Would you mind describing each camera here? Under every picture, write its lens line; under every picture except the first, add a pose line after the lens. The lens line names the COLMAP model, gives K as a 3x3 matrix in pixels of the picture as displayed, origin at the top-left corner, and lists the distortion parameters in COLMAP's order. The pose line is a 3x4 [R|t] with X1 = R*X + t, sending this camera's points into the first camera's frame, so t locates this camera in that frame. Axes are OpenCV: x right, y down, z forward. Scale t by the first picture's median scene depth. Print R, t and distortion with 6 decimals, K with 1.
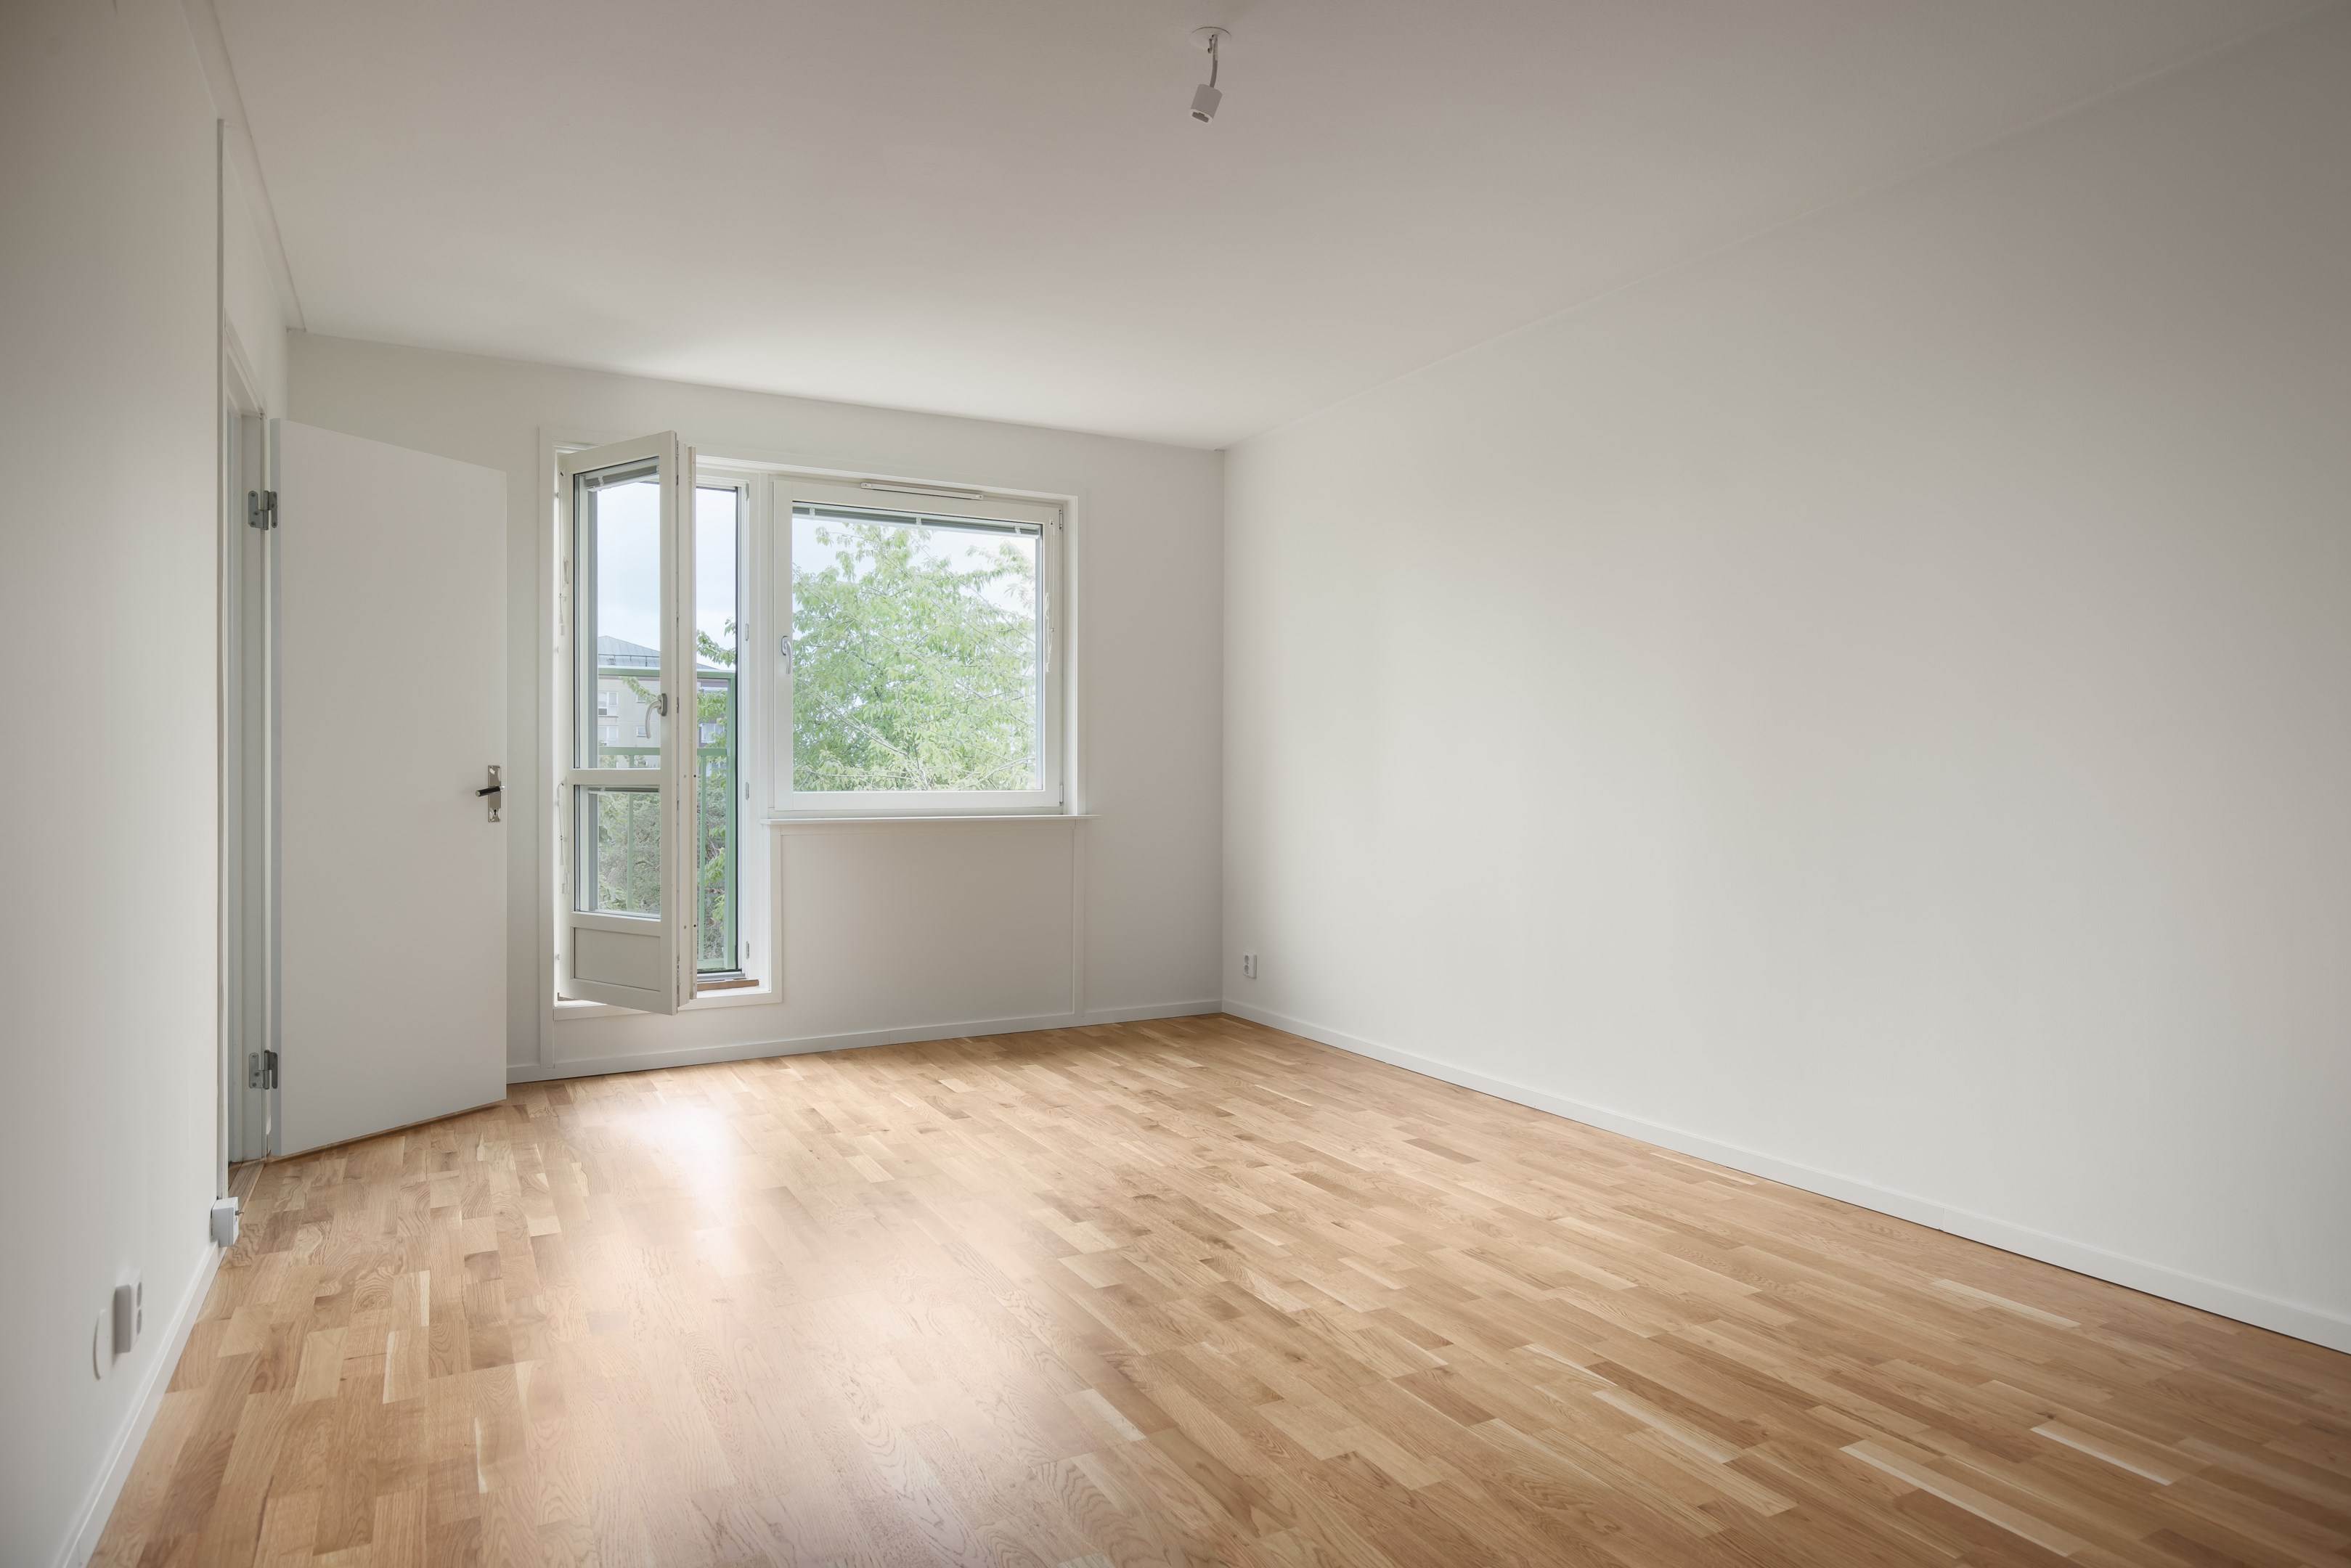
lens RADIAL K [[1363.7, 0, 1194.5], [0, 1363.7, 781.1], [0, 0, 1]] dist [0.005063, -0.000292]
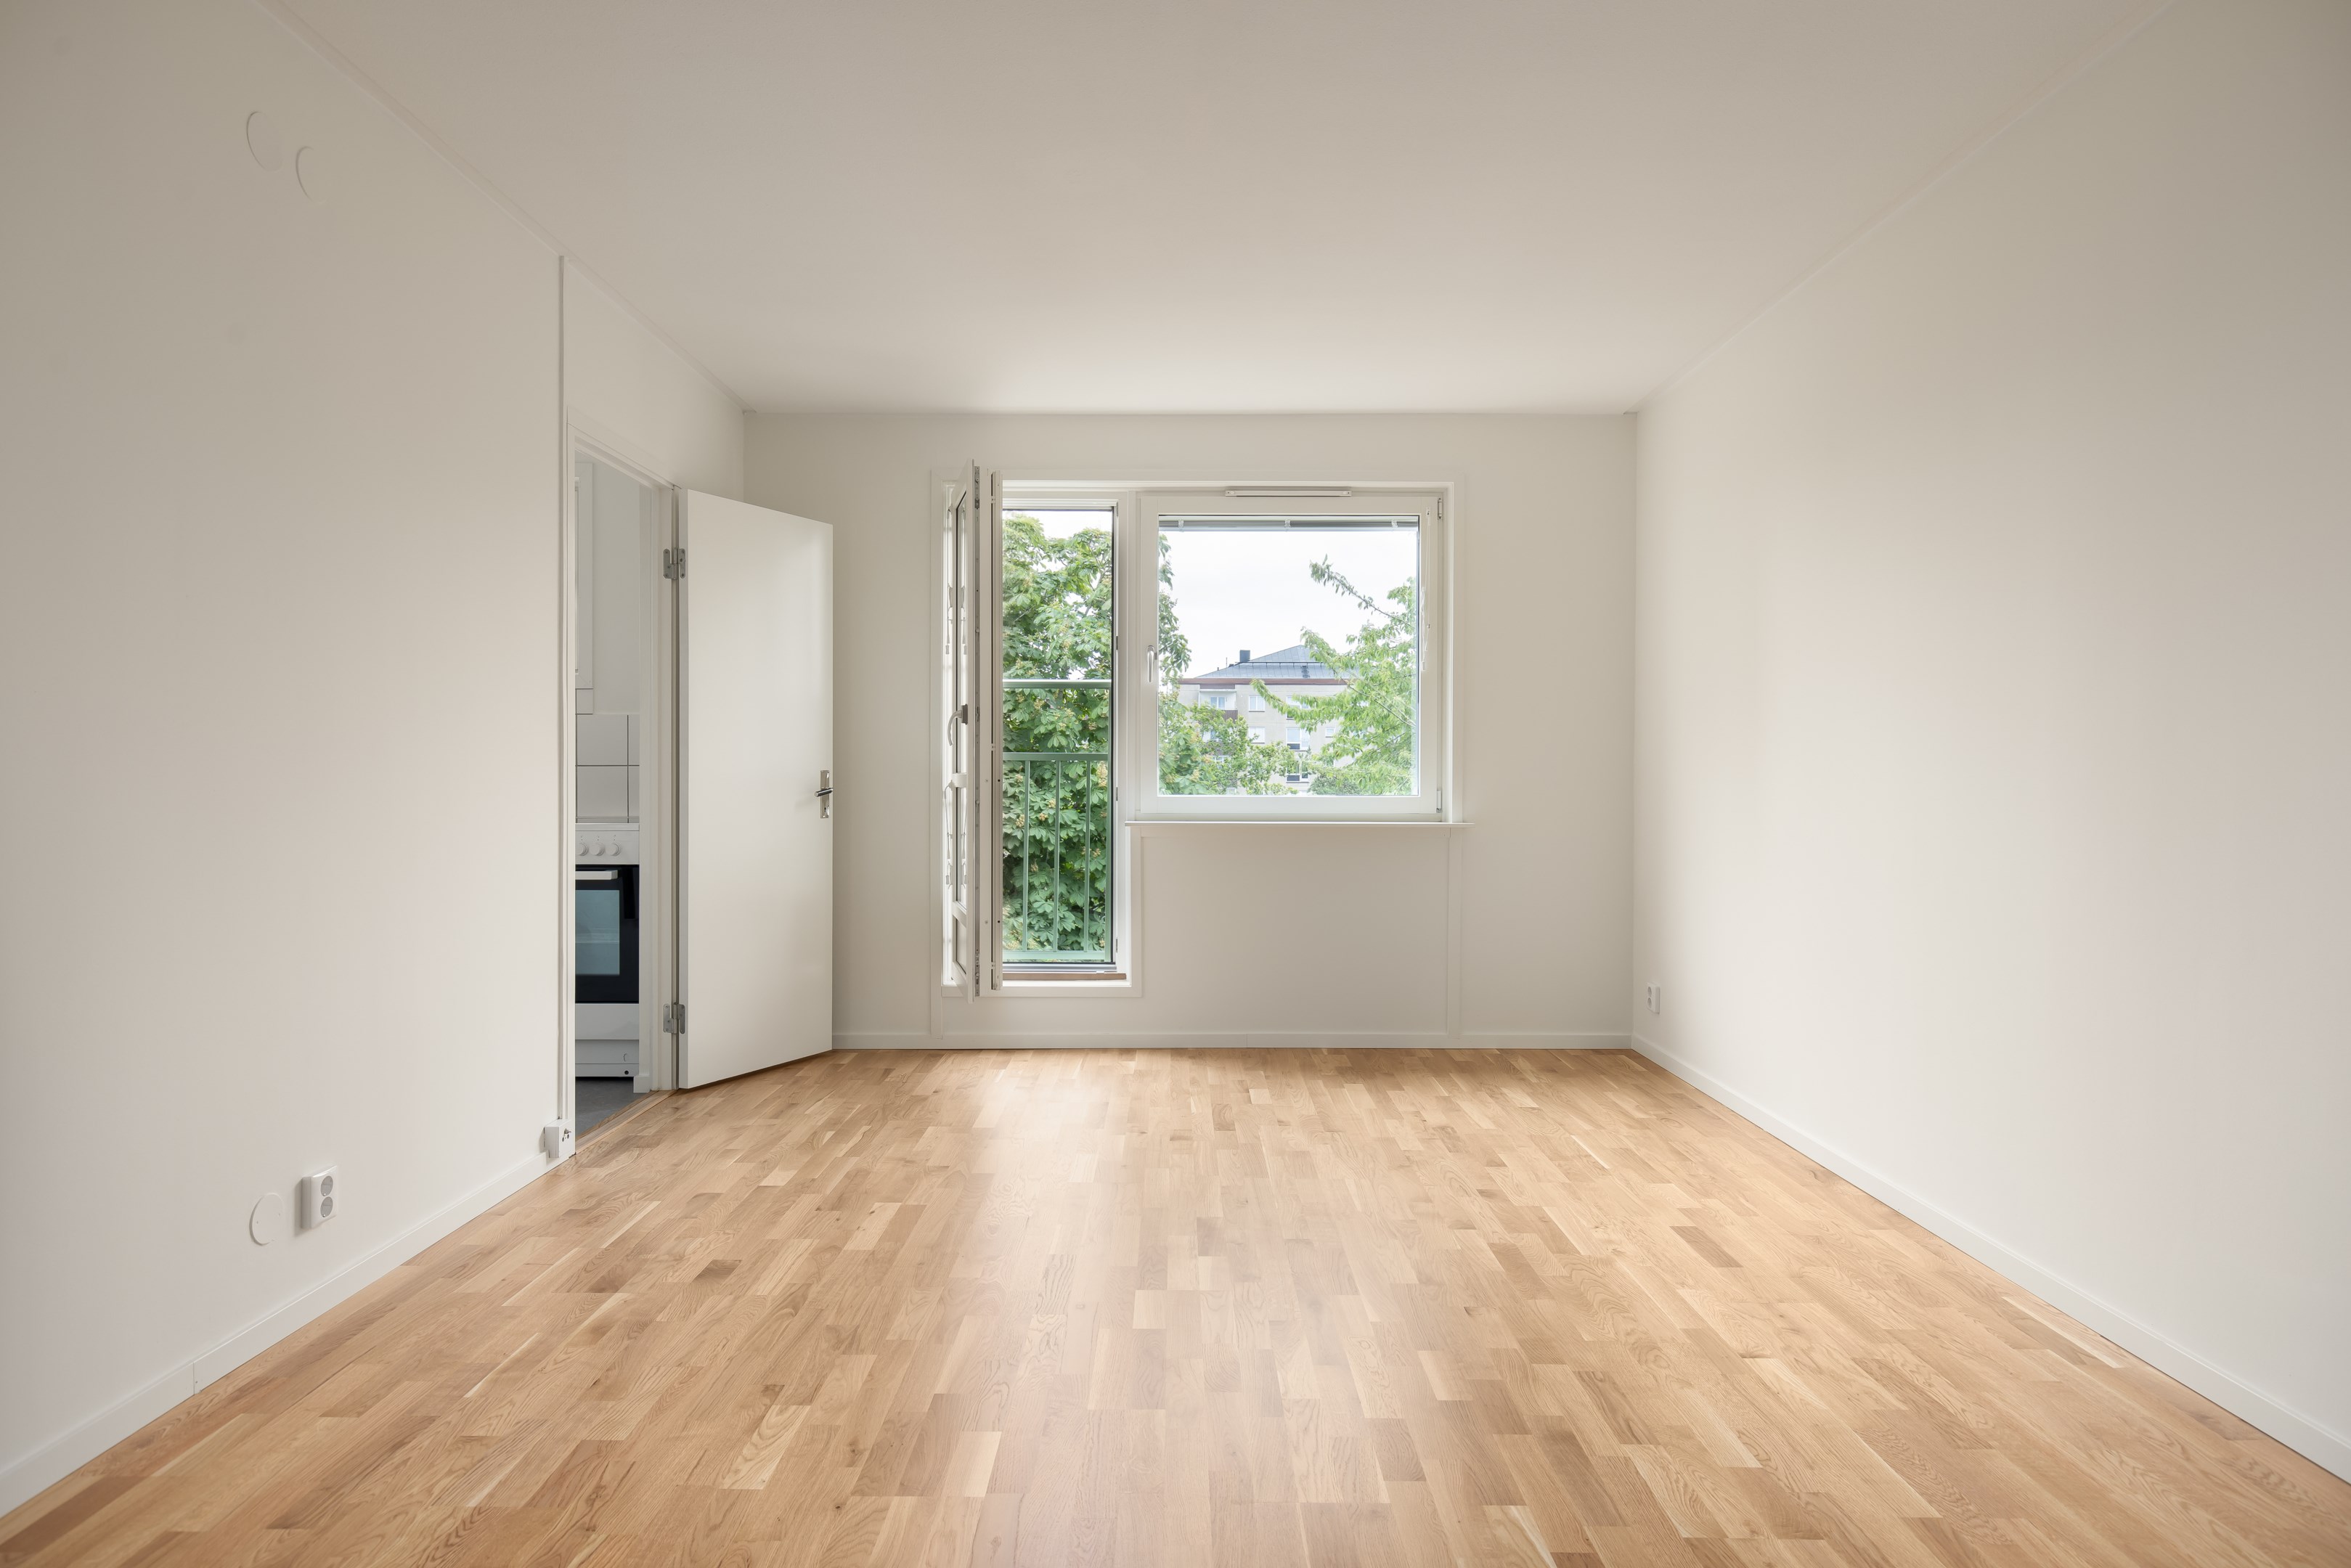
lens RADIAL K [[1363.7, 0, 1194.5], [0, 1363.7, 781.1], [0, 0, 1]] dist [0.005063, -0.000292]
pose [[0.878979, 0.005954, -0.476824, 0.303442], [-0.005390, 0.999982, 0.002550, -0.007807], [0.476831, 0.000329, 0.878995, 0.137469]]
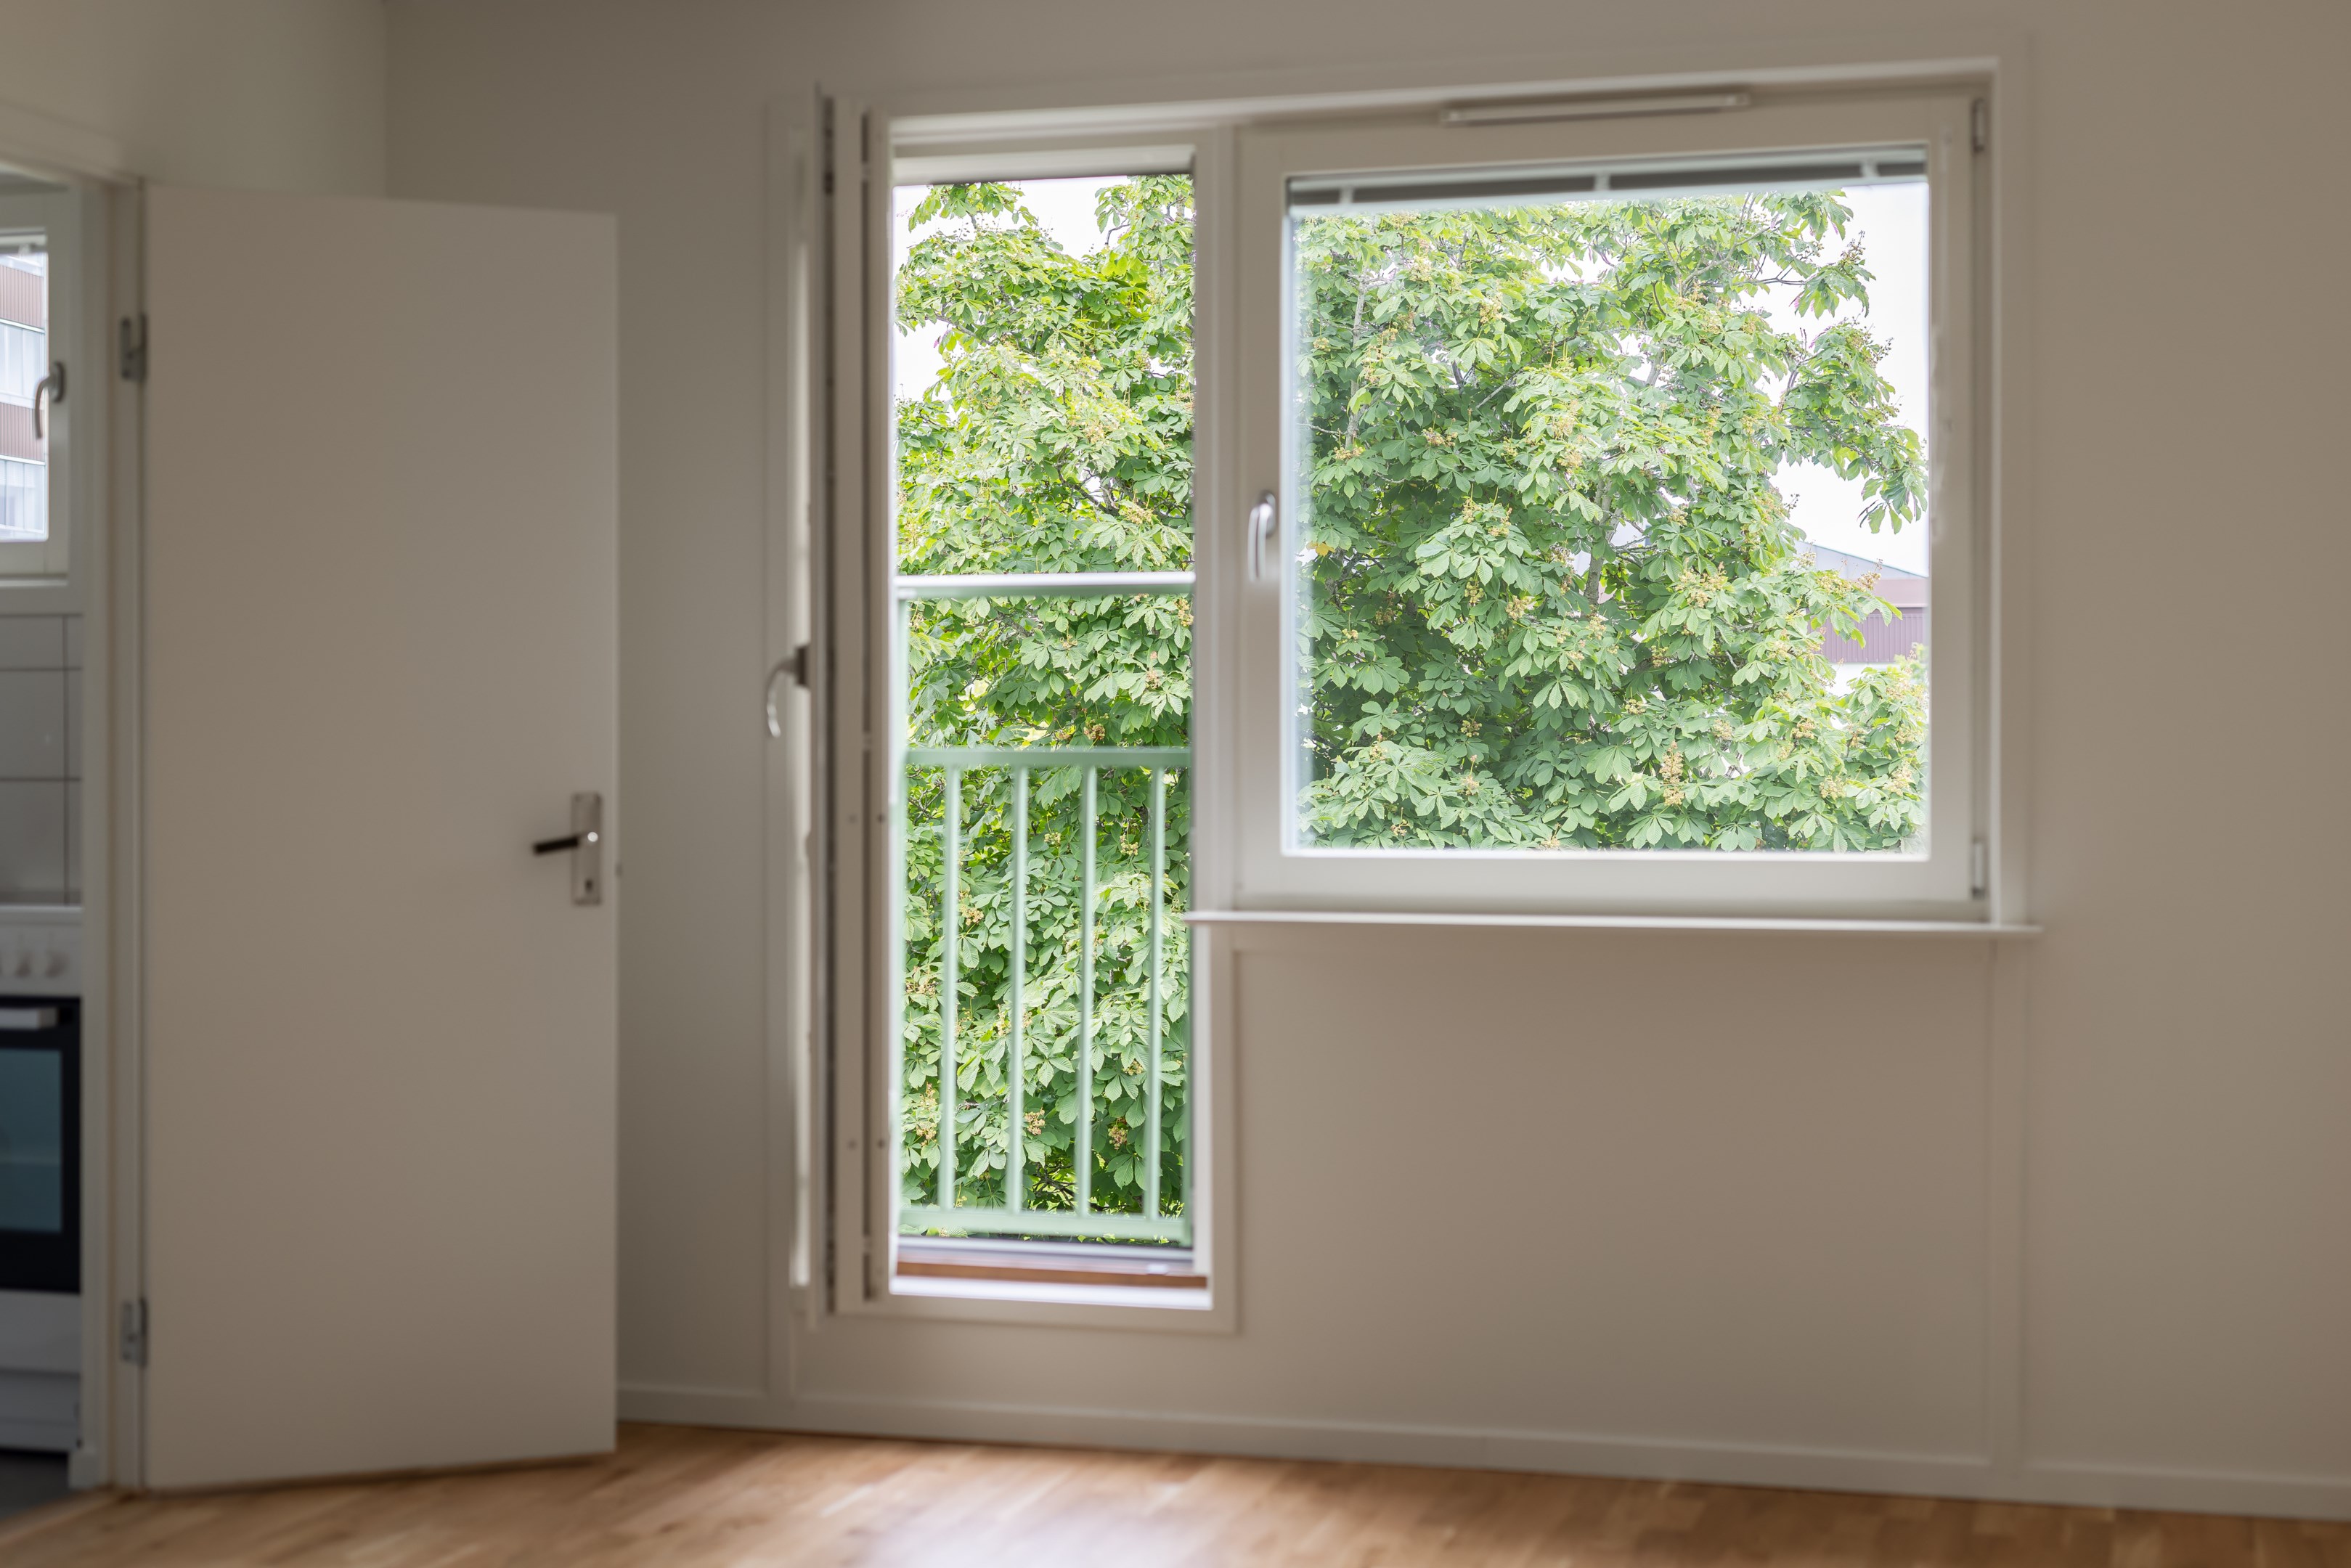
lens RADIAL K [[3336.3, 0, 1224.7], [0, 3336.3, 783.6], [0, 0, 1]] dist [-0.038942, 0.065861]
pose [[0.710199, 0.006706, -0.703969, 0.588561], [-0.004500, 0.999977, 0.004985, -0.025087], [0.703987, -0.000372, 0.710213, 0.320787]]
